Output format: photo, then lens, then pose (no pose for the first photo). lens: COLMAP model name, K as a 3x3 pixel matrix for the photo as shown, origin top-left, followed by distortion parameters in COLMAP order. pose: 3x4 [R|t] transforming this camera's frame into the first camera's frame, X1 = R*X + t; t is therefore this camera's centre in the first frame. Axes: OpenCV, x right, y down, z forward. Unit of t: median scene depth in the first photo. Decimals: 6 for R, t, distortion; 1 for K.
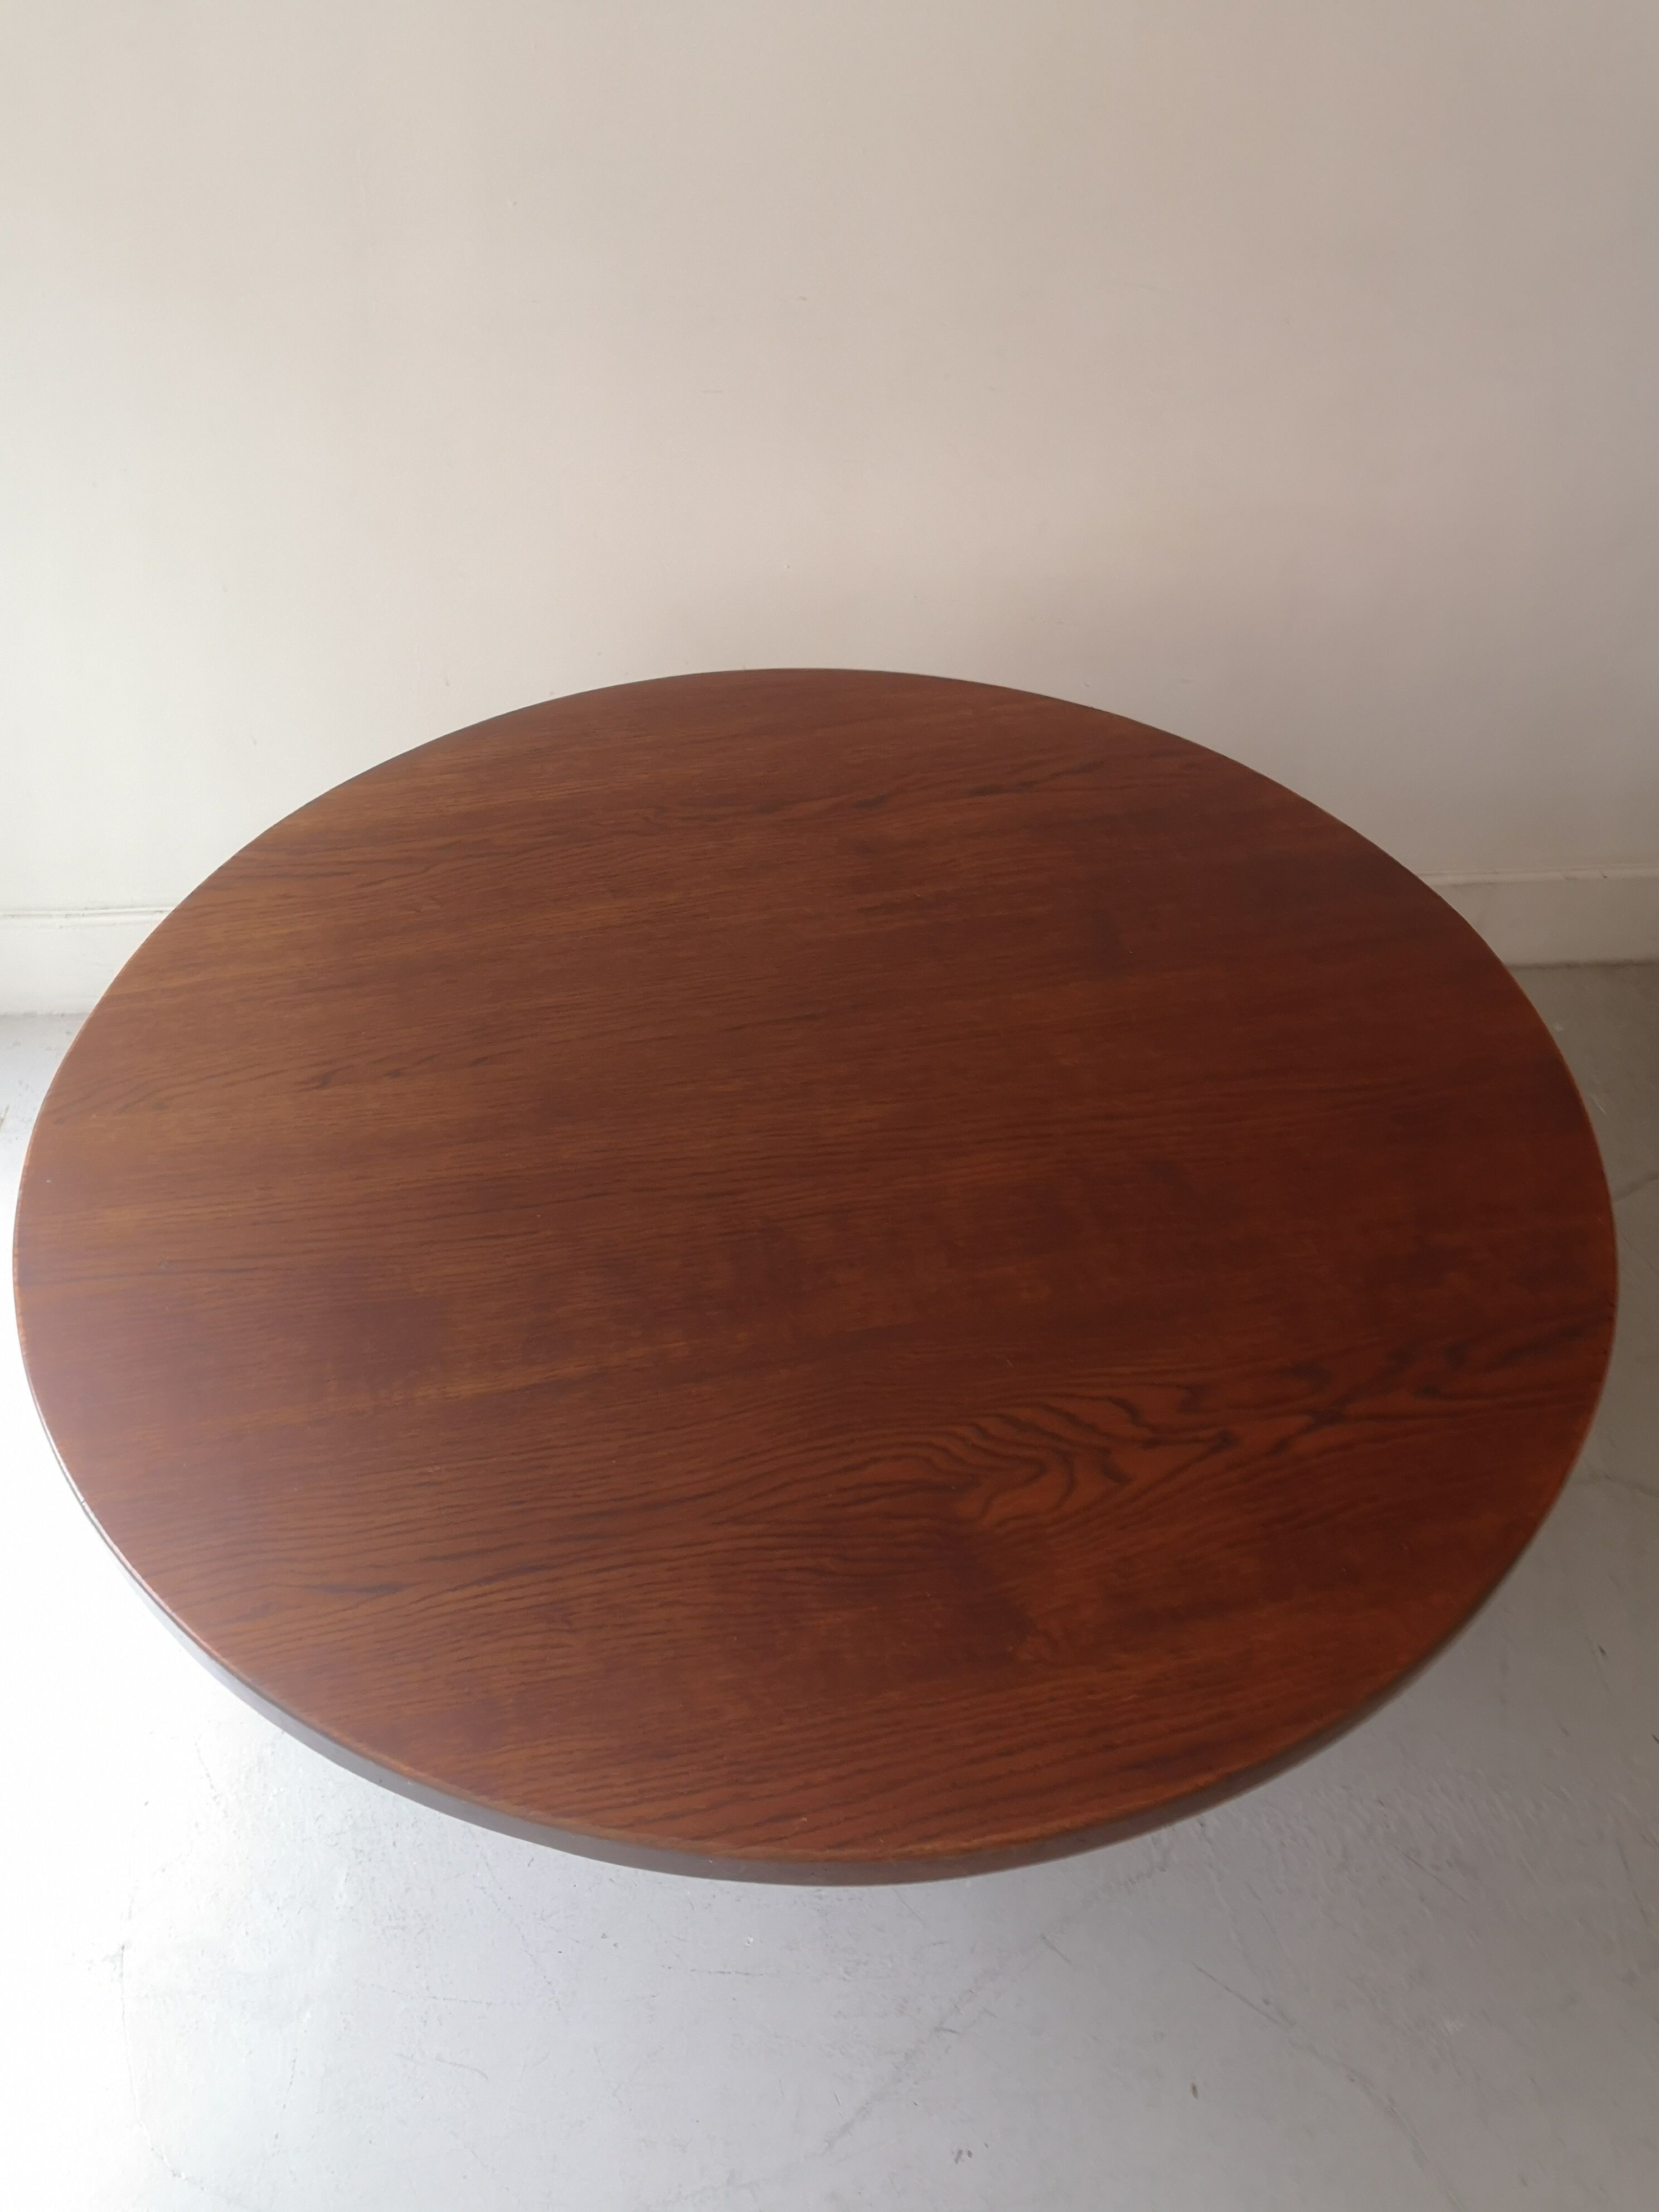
lens RADIAL K [[1774.2, 0, 829.5], [0, 1774.2, 1106.0], [0, 0, 1]] dist [0.005873, 0.002216]
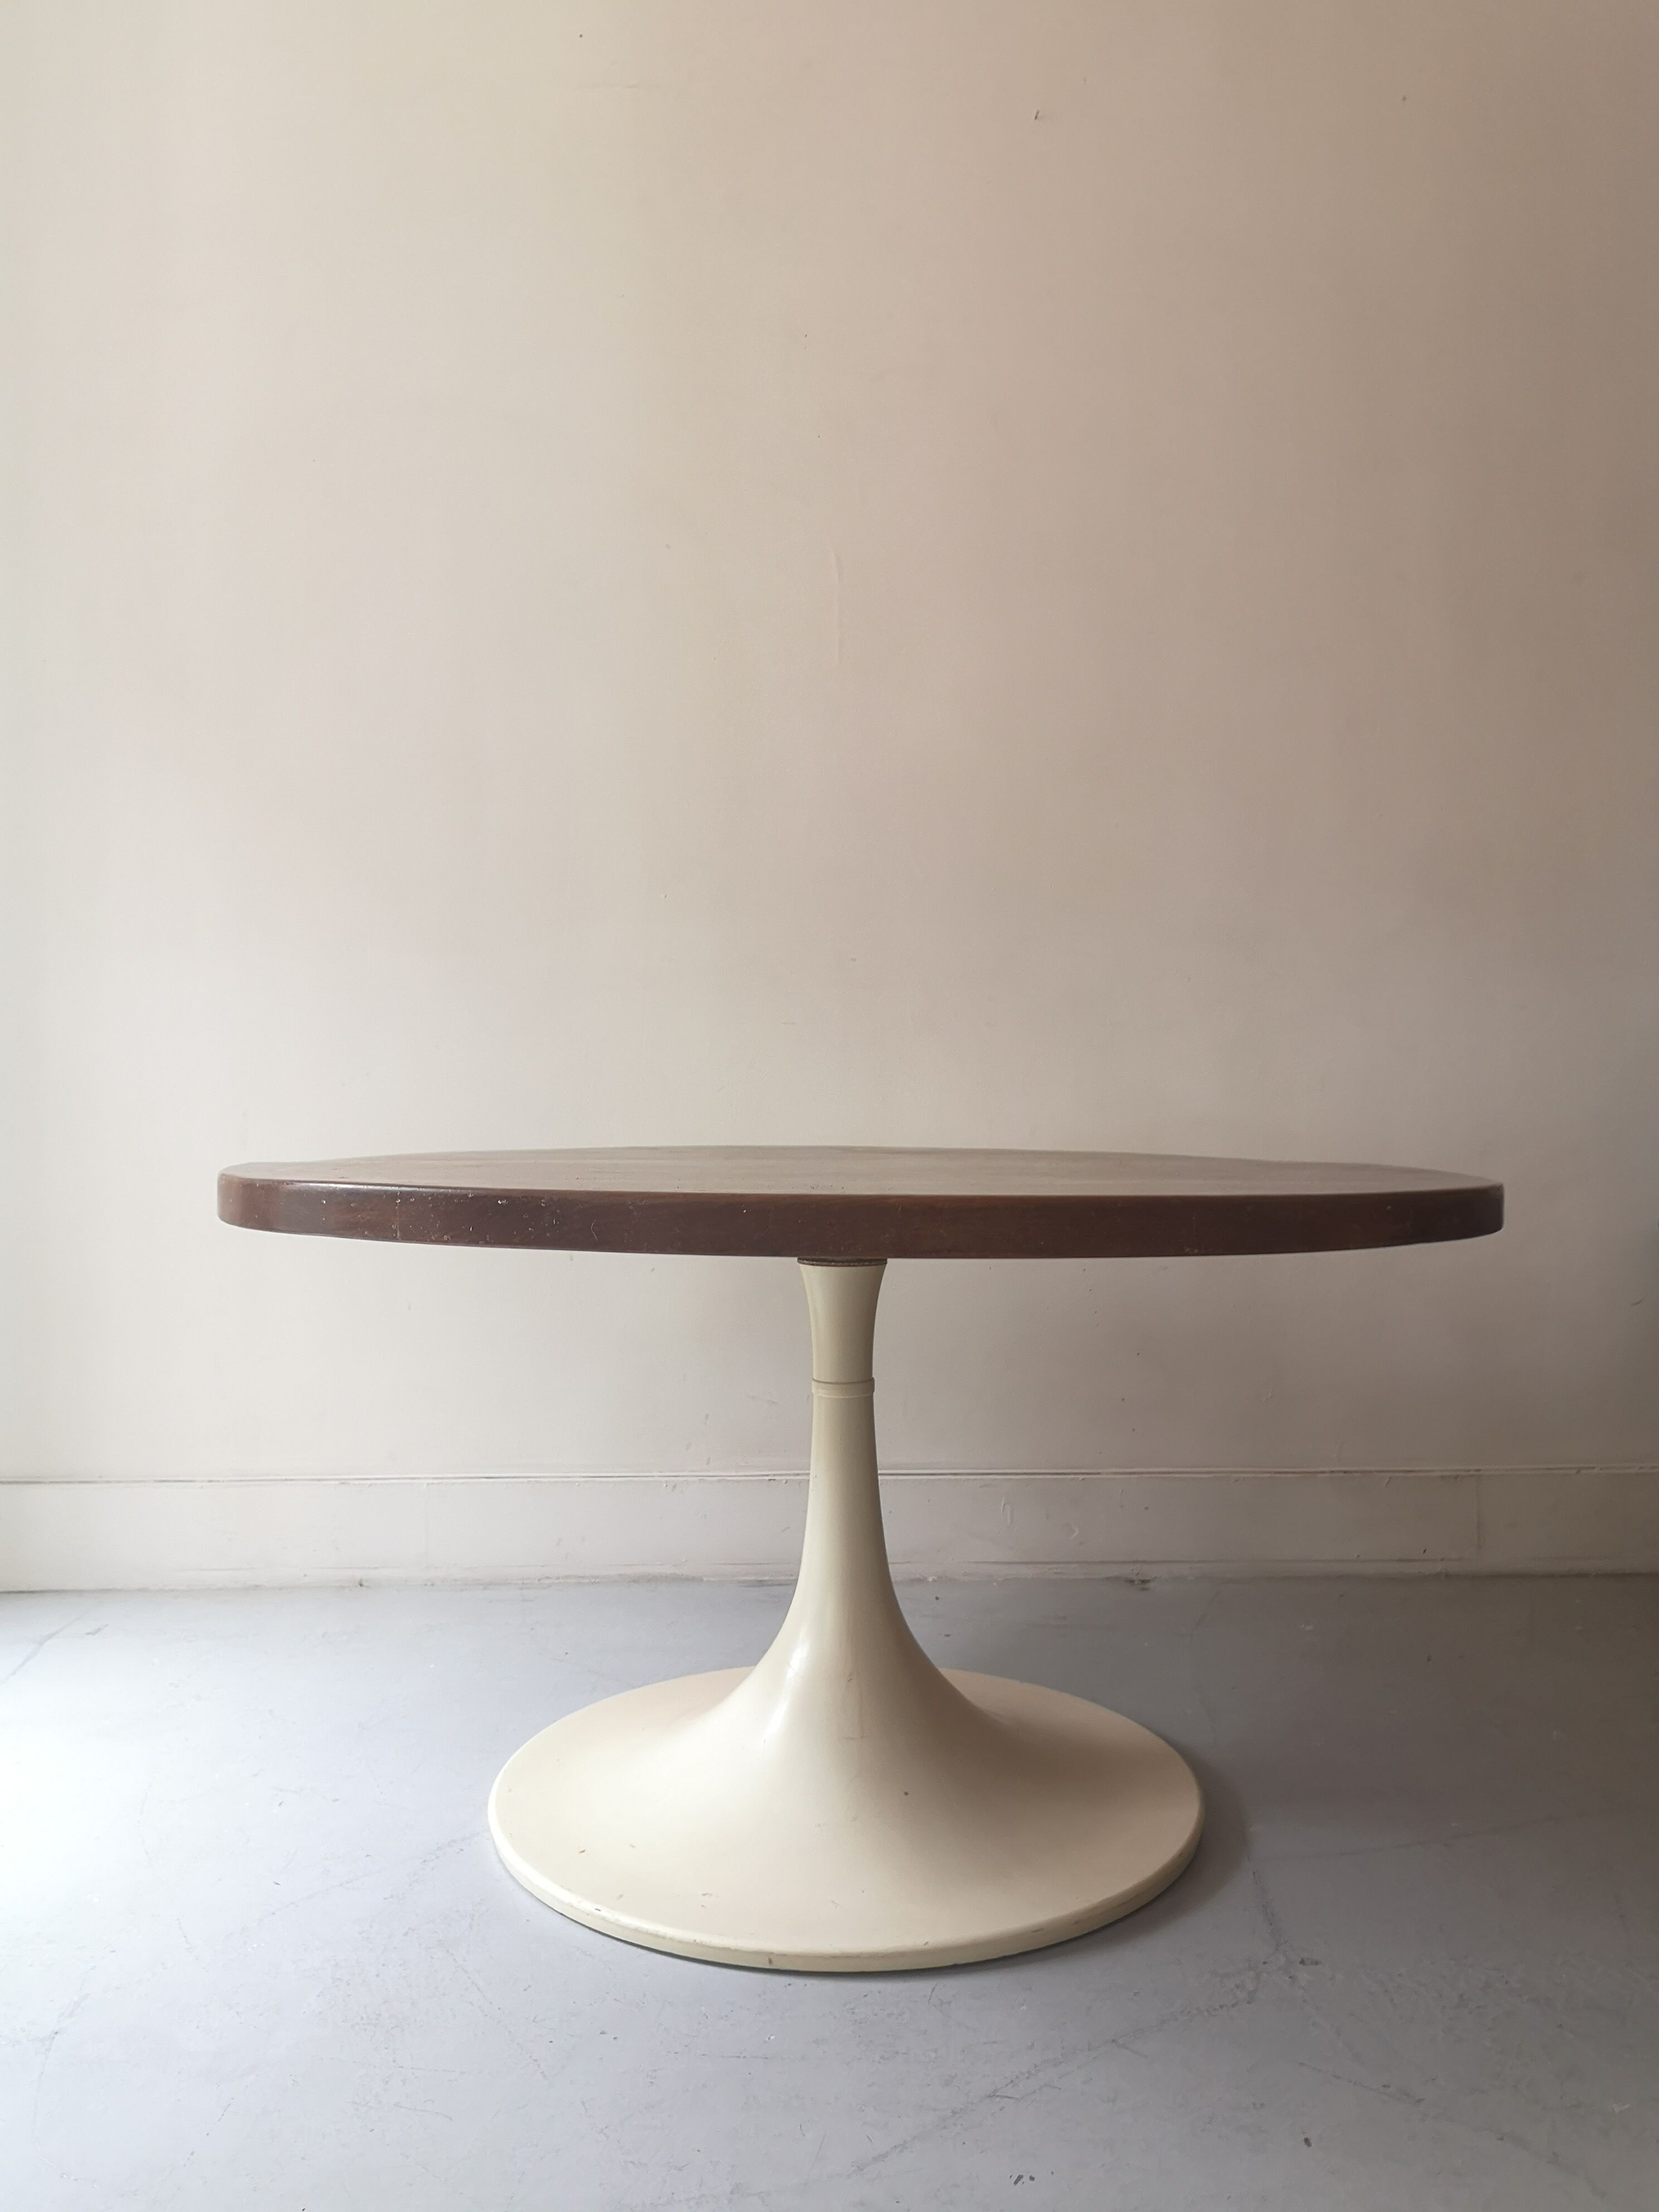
lens RADIAL K [[1774.2, 0, 829.5], [0, 1774.2, 1106.0], [0, 0, 1]] dist [0.005873, 0.002216]
pose [[0.999126, -0.015069, -0.038986, 0.024883], [-0.018044, 0.685840, -0.727528, 0.817577], [0.037701, 0.727596, 0.684969, 0.085548]]
